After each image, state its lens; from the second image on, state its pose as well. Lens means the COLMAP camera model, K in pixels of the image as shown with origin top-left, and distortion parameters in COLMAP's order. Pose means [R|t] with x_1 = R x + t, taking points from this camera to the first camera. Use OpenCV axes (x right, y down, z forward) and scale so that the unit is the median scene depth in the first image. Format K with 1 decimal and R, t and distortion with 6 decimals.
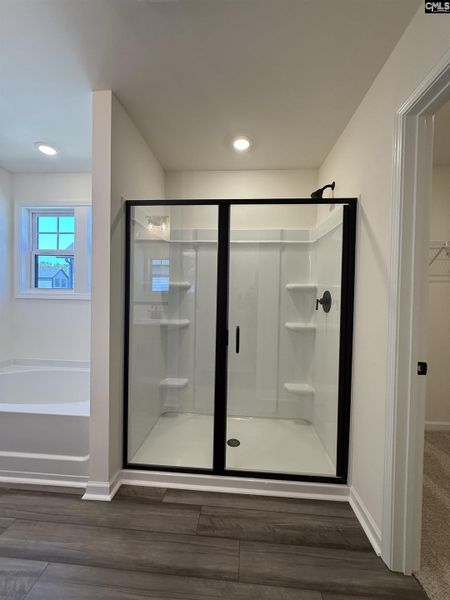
lens RADIAL K [[239.3, 0, 225.2], [0, 239.3, 298.8], [0, 0, 1]] dist [0.001016, -0.000071]
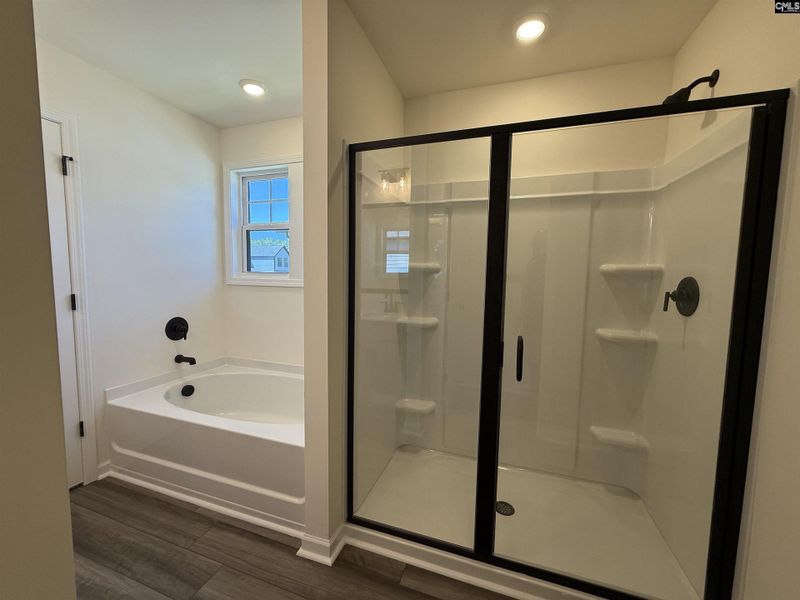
lens RADIAL K [[319.1, 0, 398.5], [0, 319.1, 300.1], [0, 0, 1]] dist [0.001016, -0.000071]
pose [[0.966680, 0.019325, -0.255256, -0.028695], [-0.004316, 0.998235, 0.059230, -0.017753], [0.255950, -0.056154, 0.965058, 0.097424]]
